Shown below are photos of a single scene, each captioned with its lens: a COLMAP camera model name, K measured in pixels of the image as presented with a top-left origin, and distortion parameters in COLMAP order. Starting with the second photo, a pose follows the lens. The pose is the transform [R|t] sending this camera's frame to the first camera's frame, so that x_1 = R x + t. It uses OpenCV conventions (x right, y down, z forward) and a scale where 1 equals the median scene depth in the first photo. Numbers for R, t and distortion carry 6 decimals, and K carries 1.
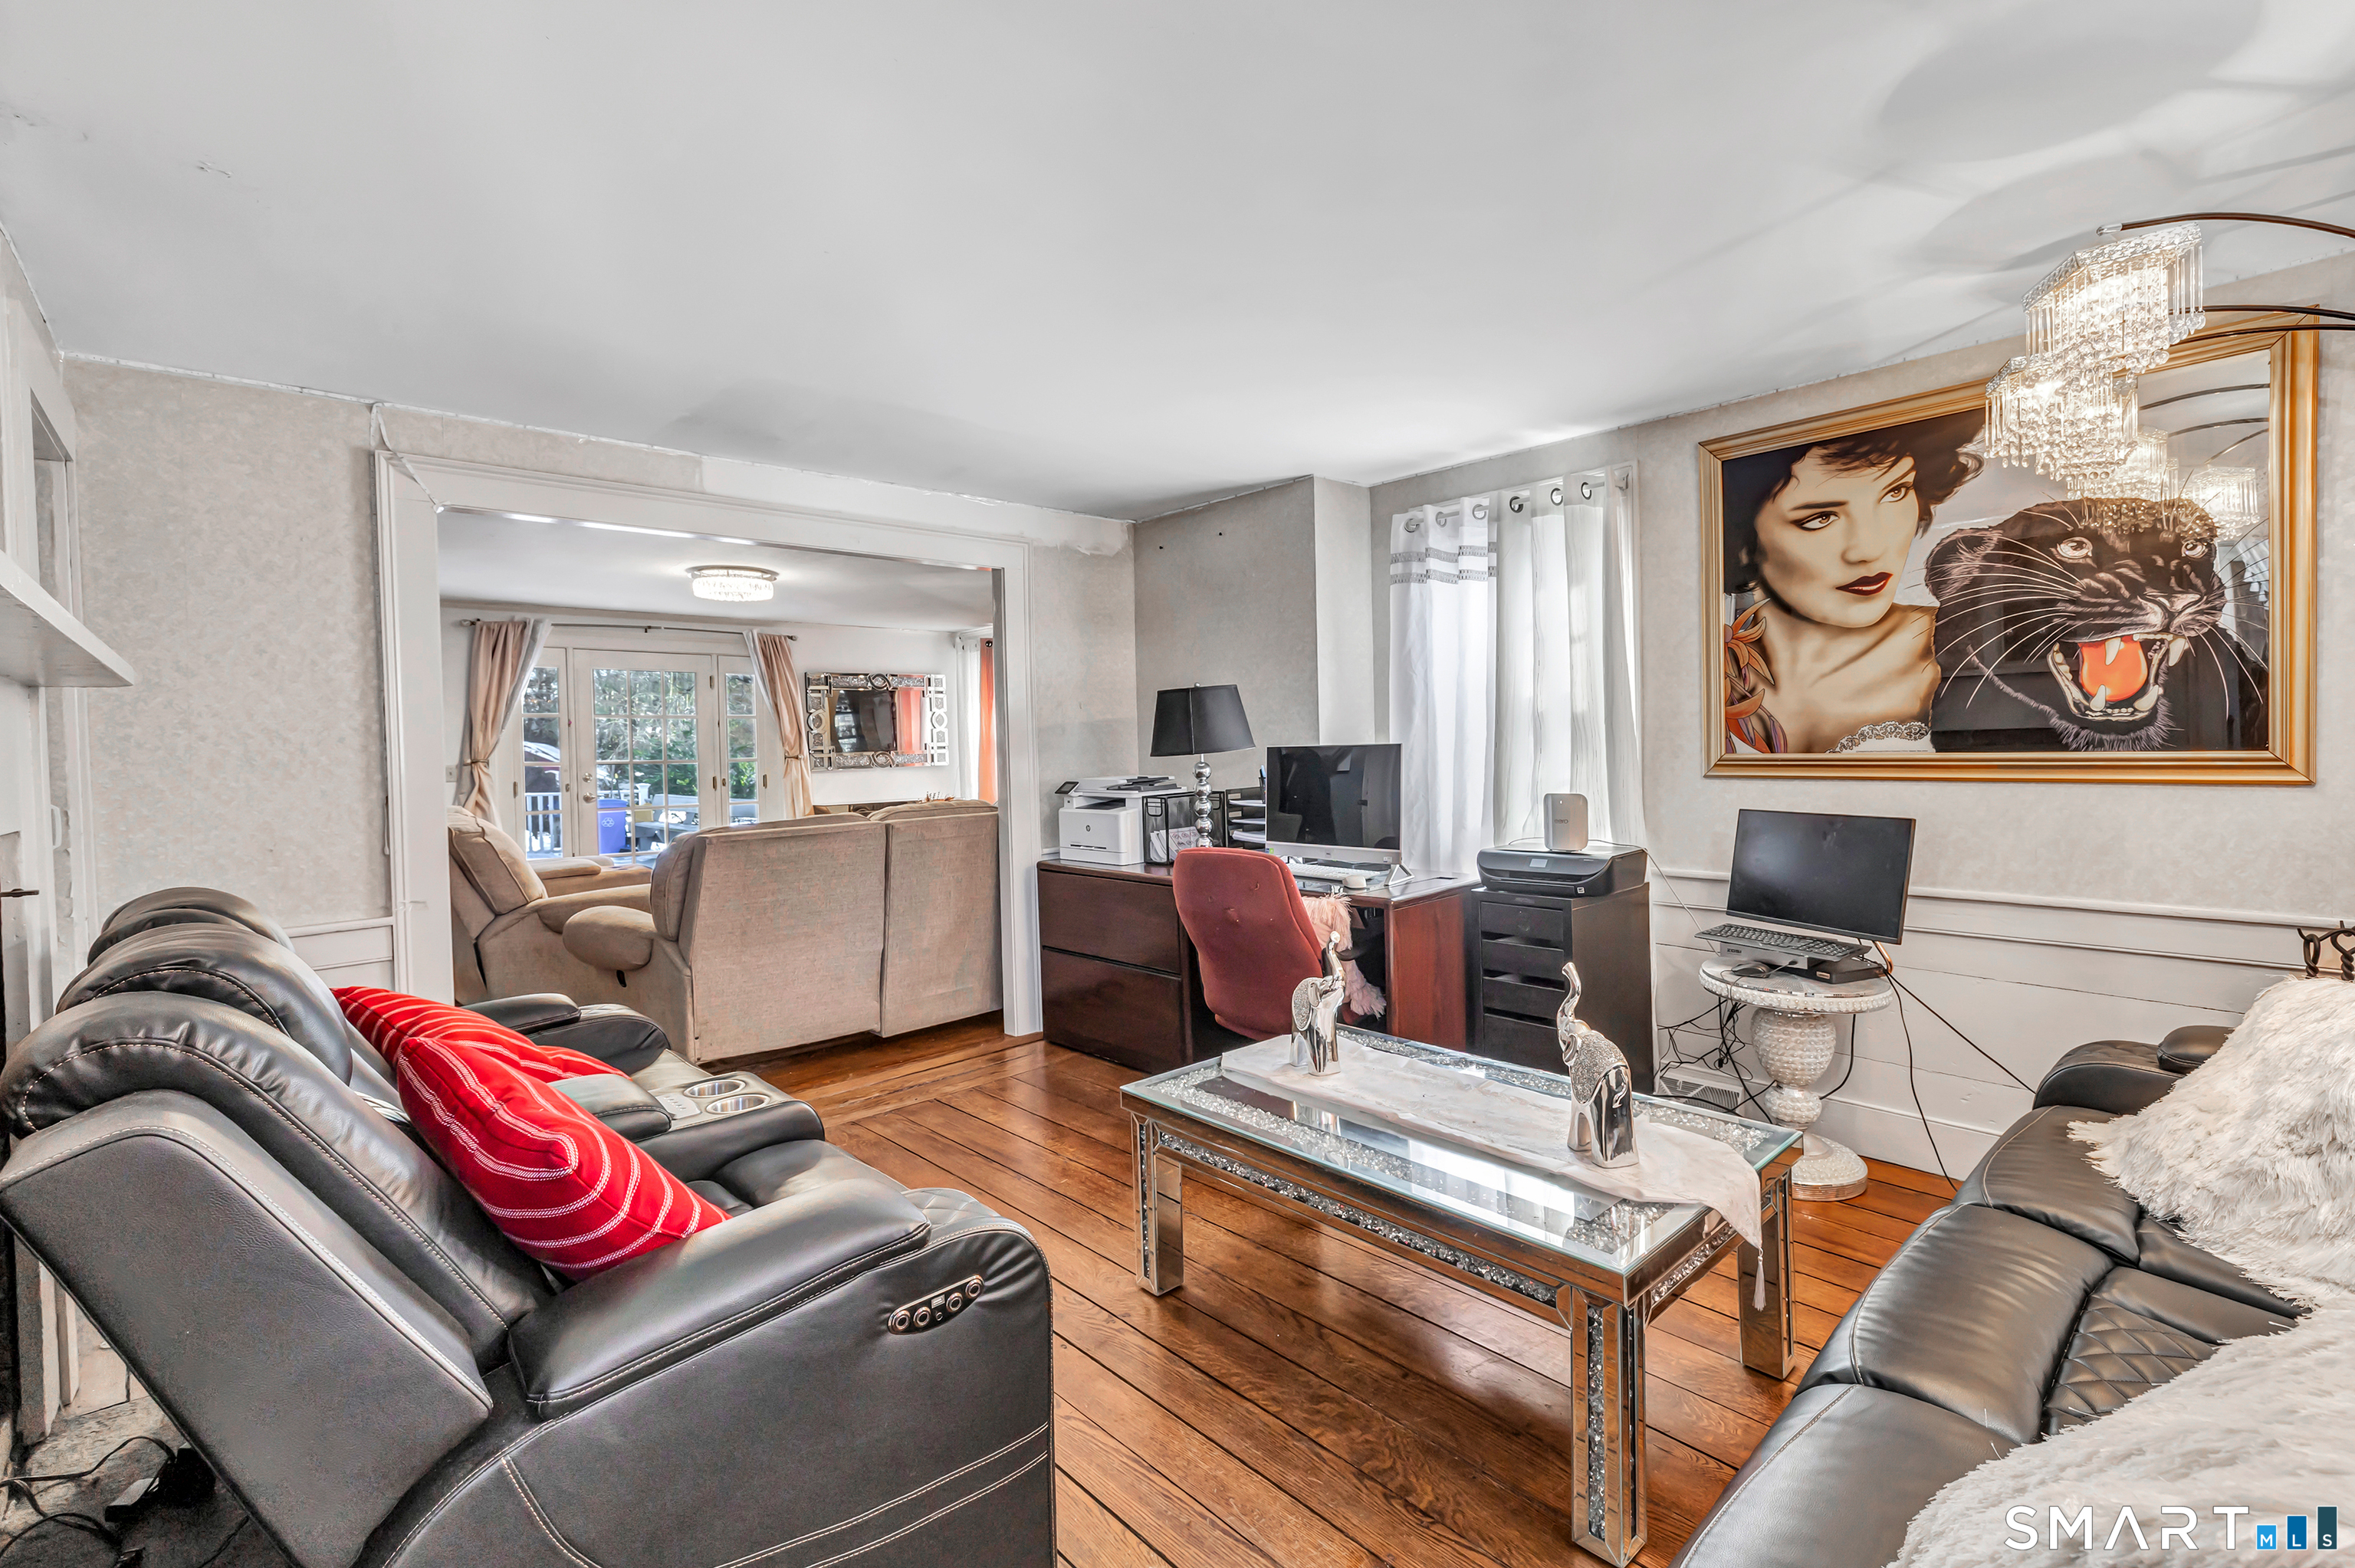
lens RADIAL K [[1032.2, 0, 1264.4], [0, 1032.2, 761.1], [0, 0, 1]] dist [-0.001270, 0.000335]
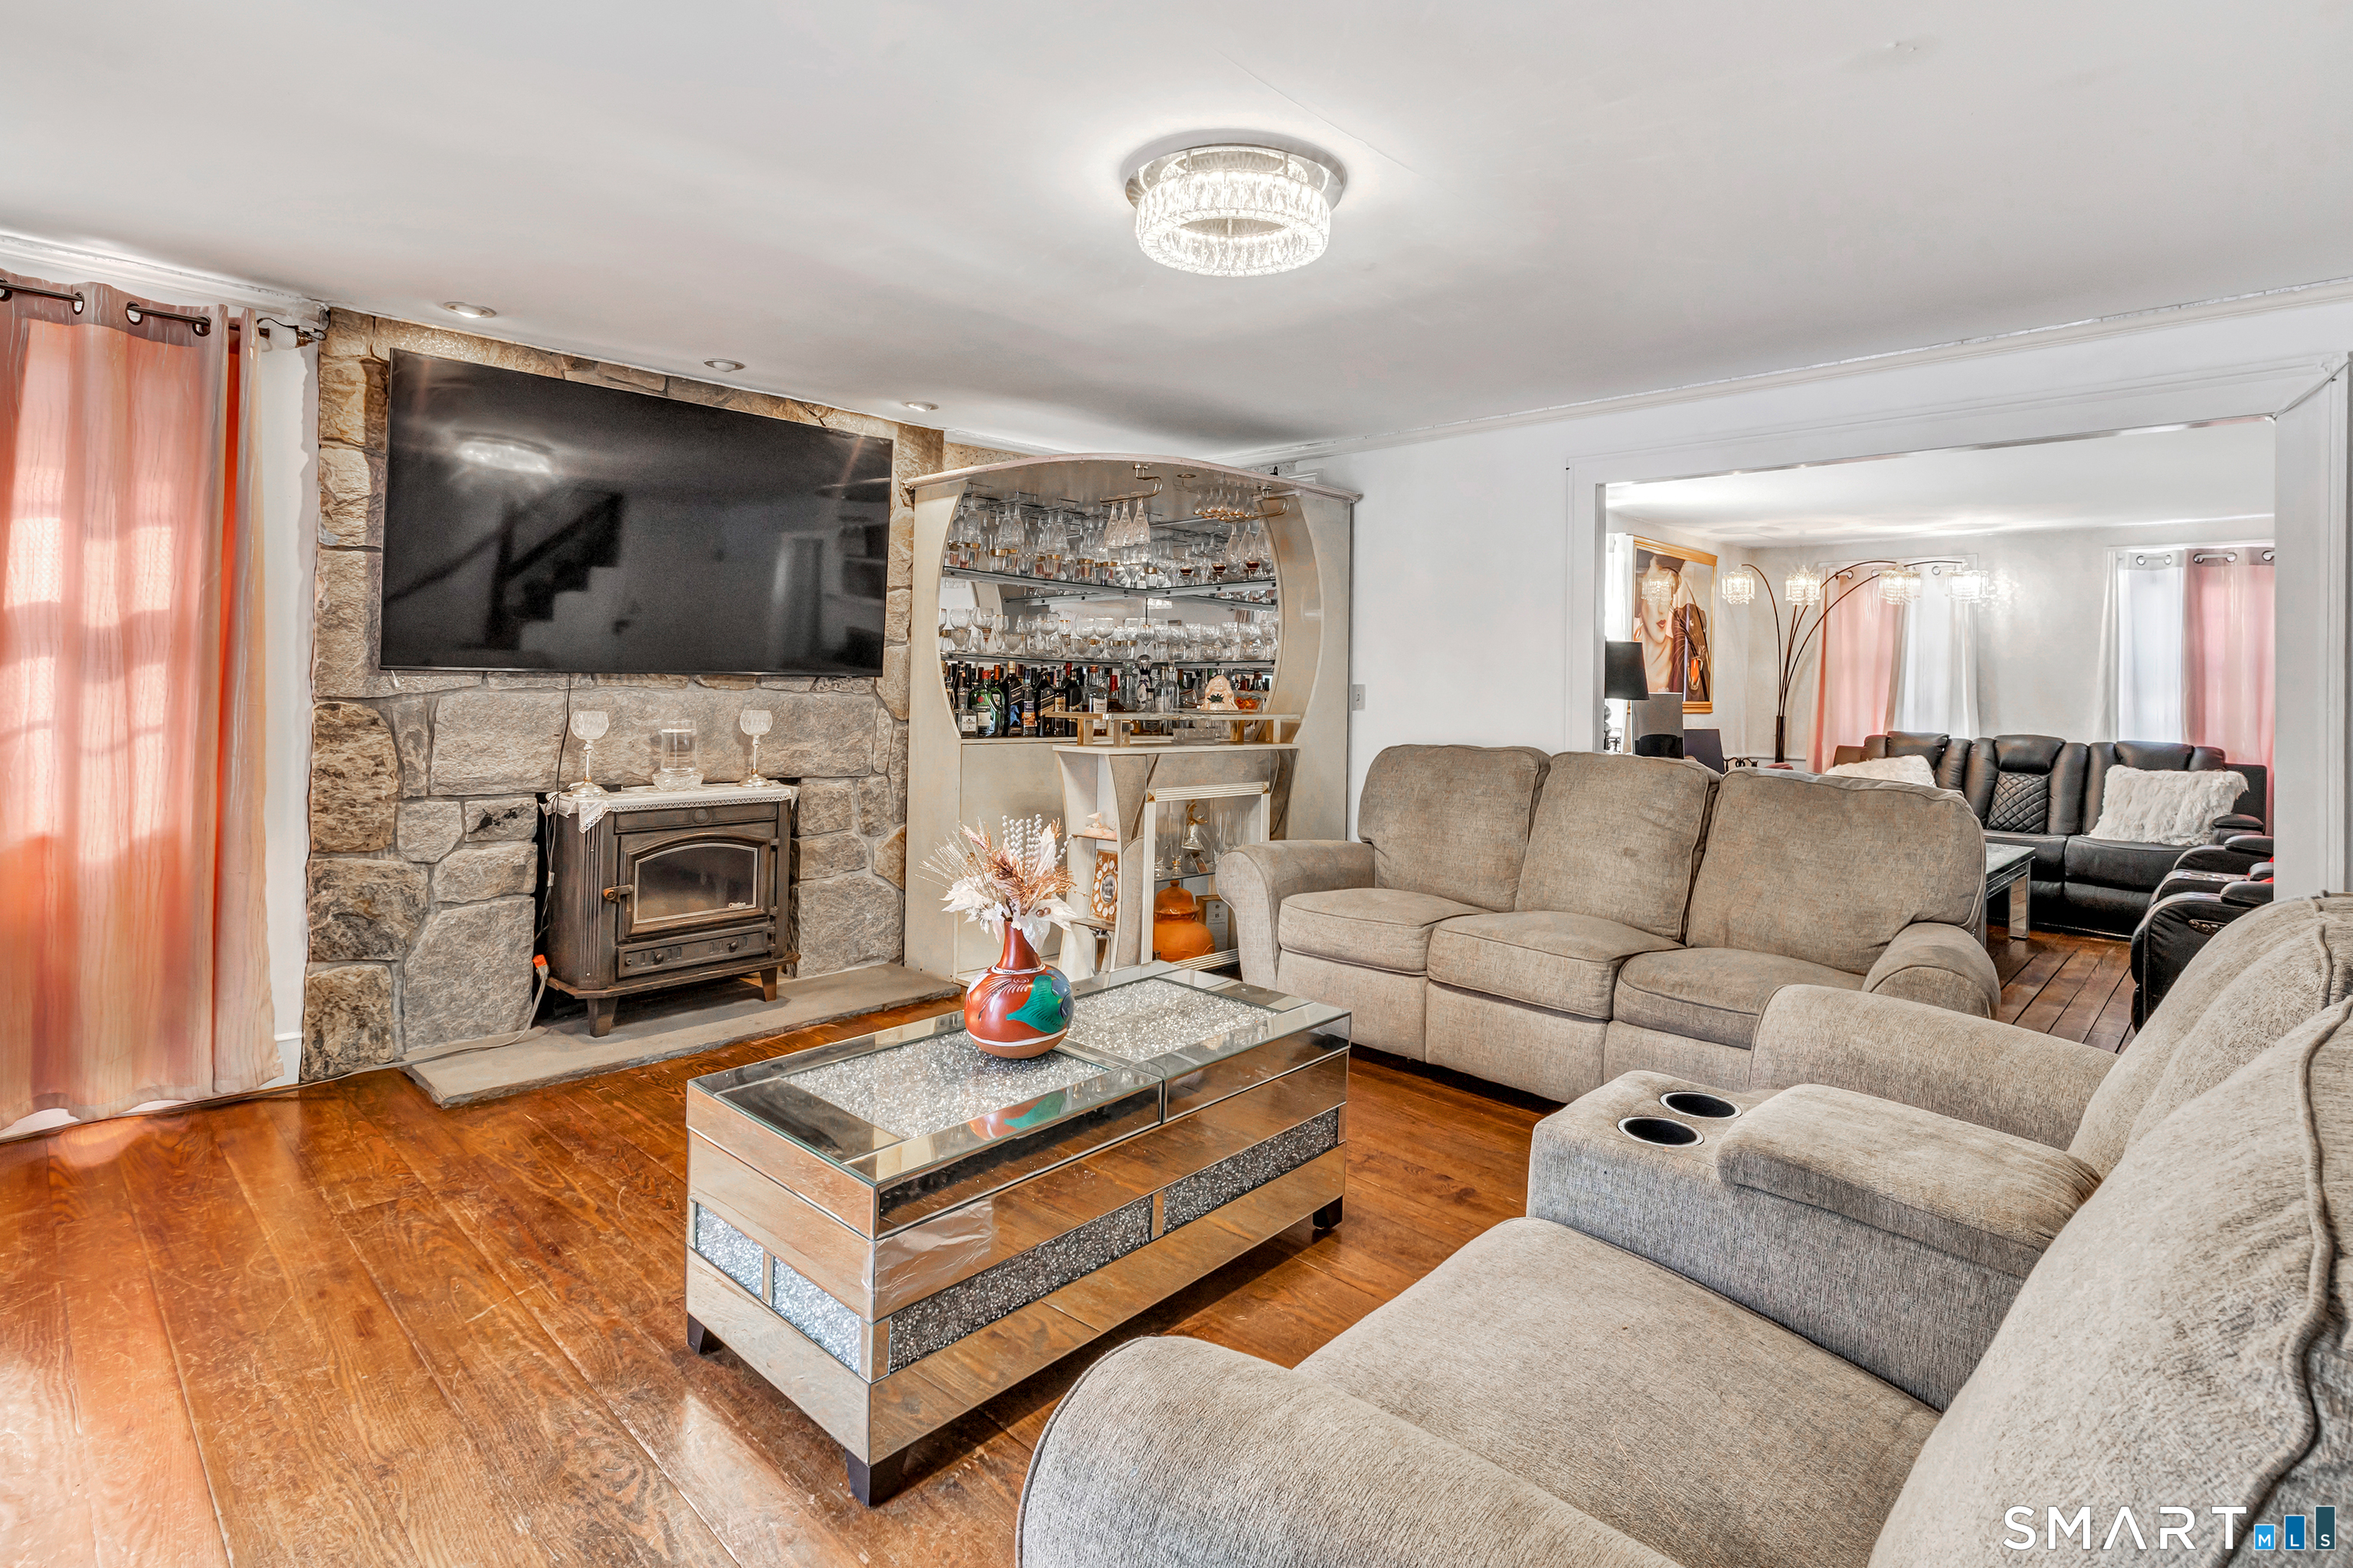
lens RADIAL K [[1173.7, 0, 1231.3], [0, 1173.7, 661.8], [0, 0, 1]] dist [-0.000855, 0.000788]
pose [[-0.054042, 0.035505, 0.997907, -1.785396], [-0.003720, 0.999354, -0.035758, 0.001316], [-0.998532, -0.005644, -0.053875, 1.982815]]
